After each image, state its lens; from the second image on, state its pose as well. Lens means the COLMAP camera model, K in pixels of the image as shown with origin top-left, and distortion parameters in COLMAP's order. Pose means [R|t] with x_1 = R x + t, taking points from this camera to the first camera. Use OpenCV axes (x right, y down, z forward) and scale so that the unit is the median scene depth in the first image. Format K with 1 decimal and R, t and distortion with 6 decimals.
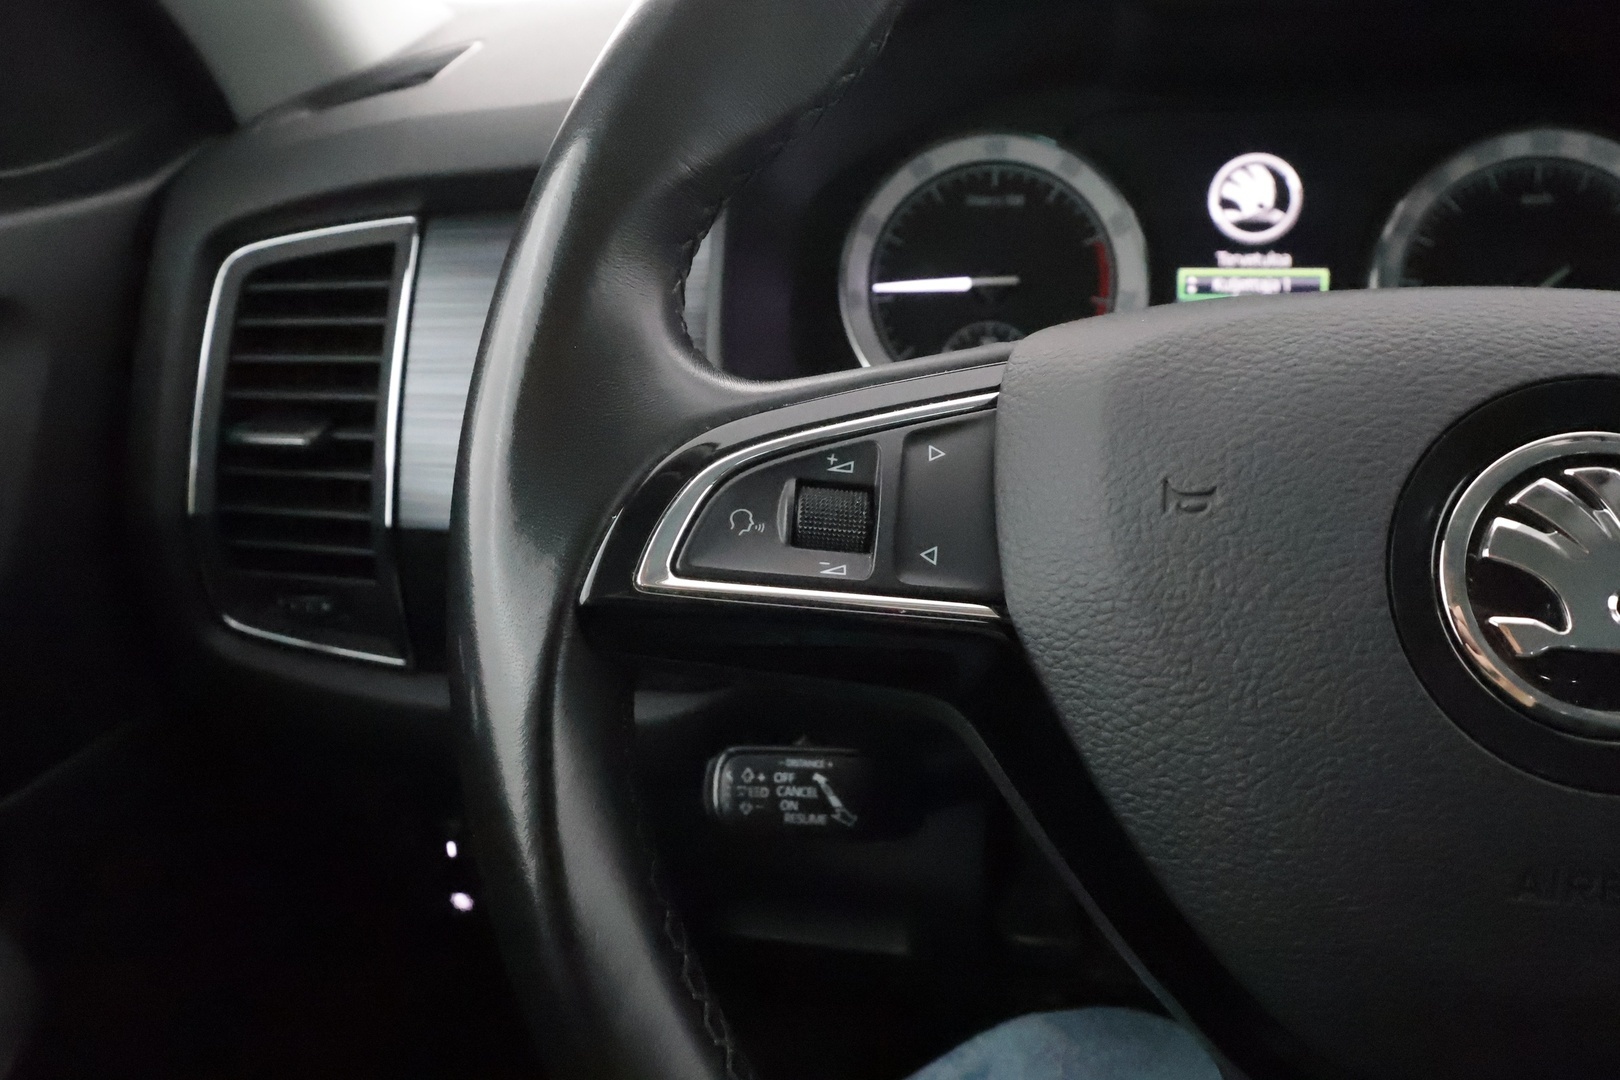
lens RADIAL K [[1294.0, 0, 807.4], [0, 1294.0, 544.1], [0, 0, 1]] dist [0.004172, -0.000987]
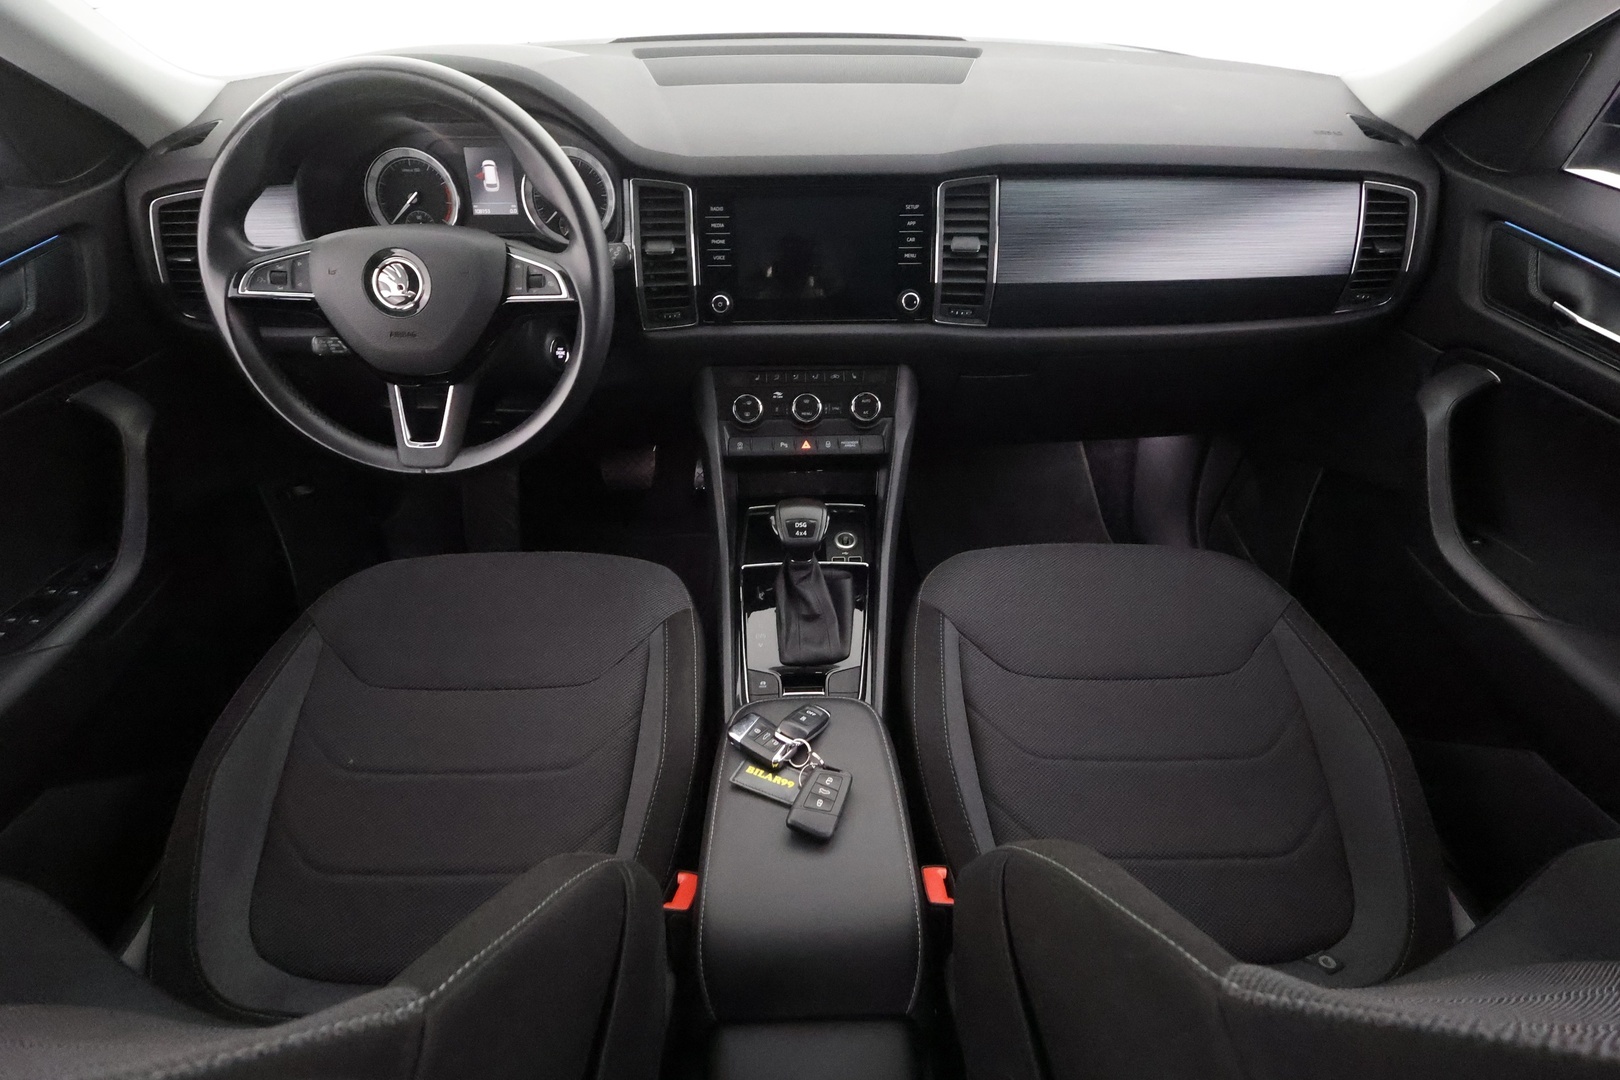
lens RADIAL K [[747.6, 0, 810.0], [0, 747.6, 540.0], [0, 0, 1]] dist [-0.001656, -0.000523]
pose [[0.984511, -0.096881, 0.146122, 0.910994], [0.044097, 0.943495, 0.328439, 0.047125], [-0.169685, -0.316909, 0.933154, -1.444047]]
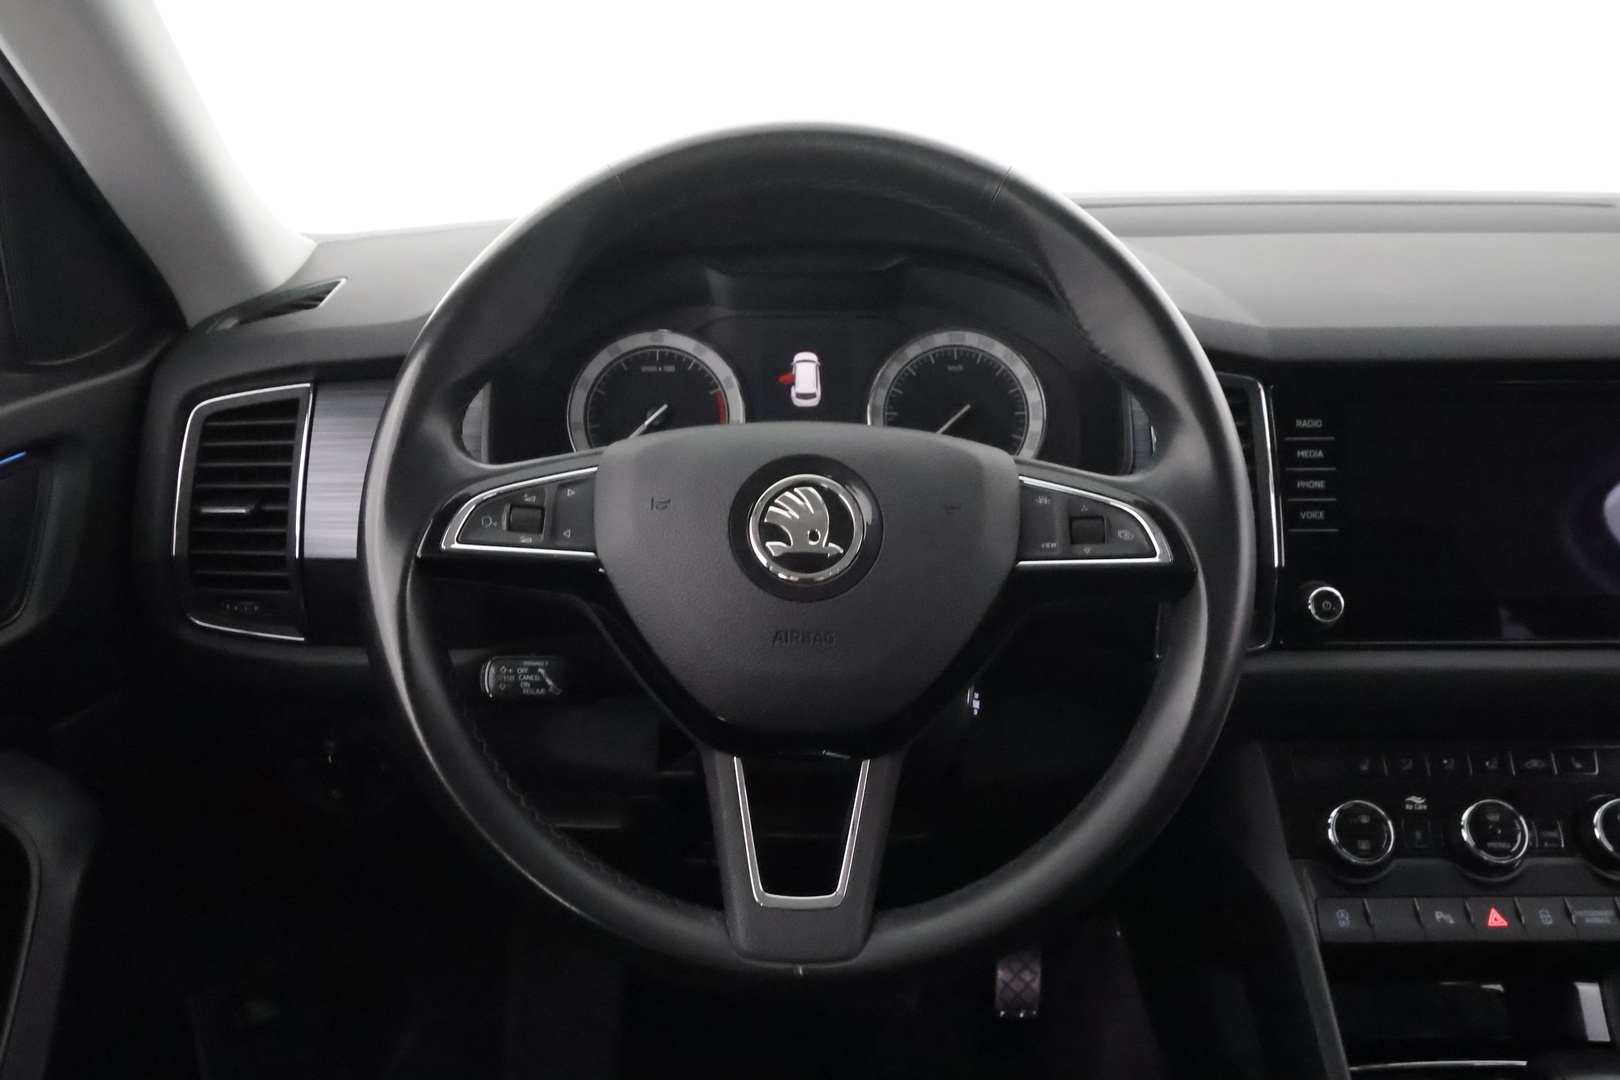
lens RADIAL K [[1284.5, 0, 816.7], [0, 1284.5, 544.0], [0, 0, 1]] dist [-0.000099, -0.005543]
pose [[0.988798, -0.024700, 0.147205, 0.114294], [0.037903, 0.995437, -0.087572, 0.144254], [-0.144370, 0.092171, 0.985222, -0.806049]]
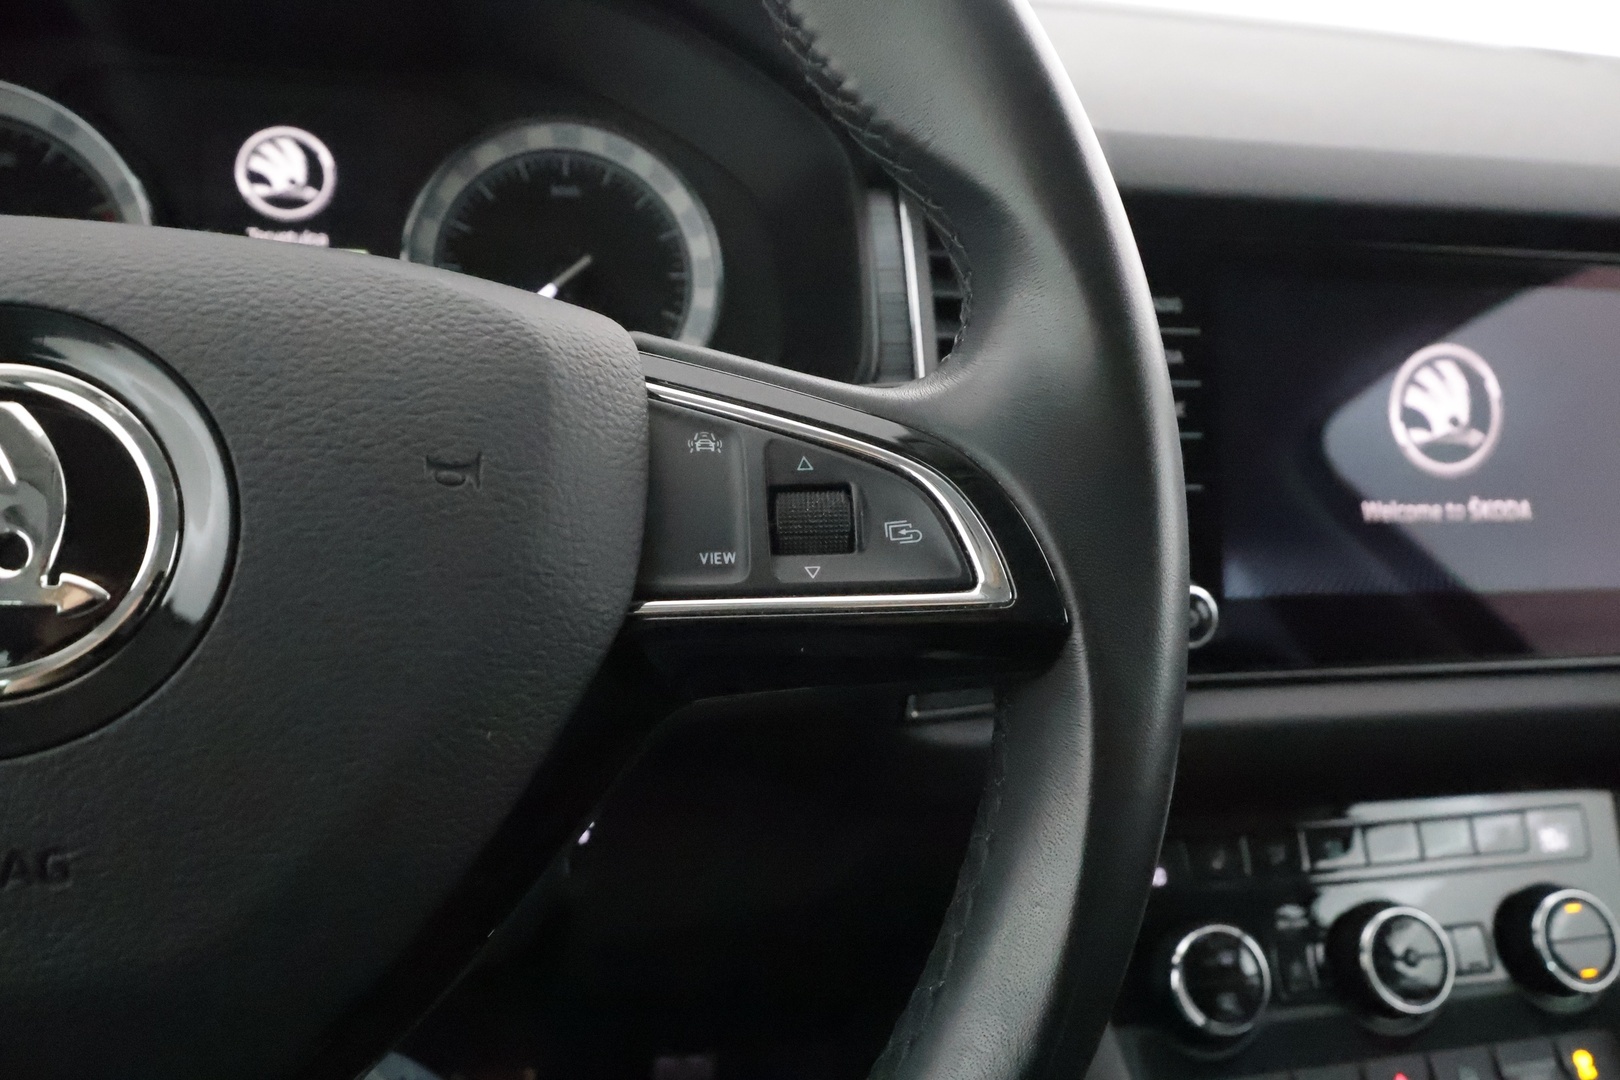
lens RADIAL K [[1276.7, 0, 813.2], [0, 1276.7, 577.9], [0, 0, 1]] dist [-0.000752, 0.001235]
pose [[0.924733, -0.052740, 0.376945, 0.388200], [0.048692, 0.998608, 0.020266, 0.036107], [-0.377489, -0.000386, 0.926014, -0.023912]]
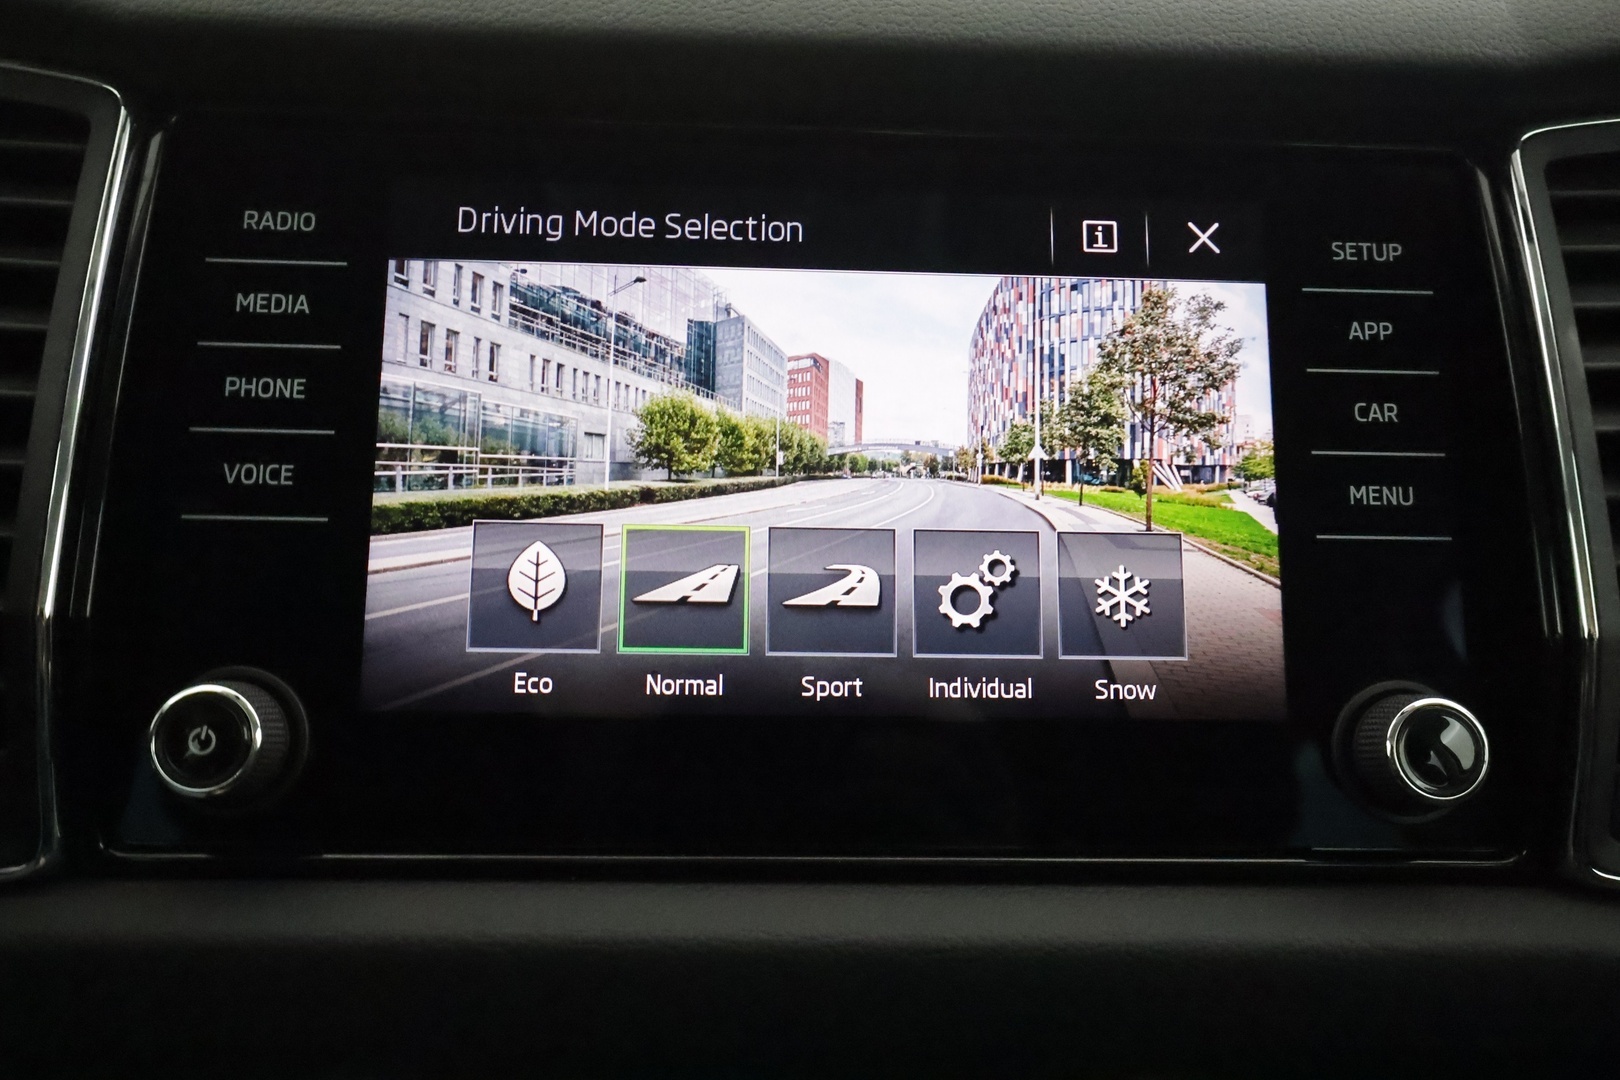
lens RADIAL K [[1289.0, 0, 810.0], [0, 1289.0, 540.0], [0, 0, 1]] dist [0.000238, 0.009244]
pose [[0.981079, 0.008743, 0.193409, 1.181346], [0.025027, 0.984871, -0.171472, 0.117698], [-0.191983, 0.173068, 0.966018, 0.191689]]
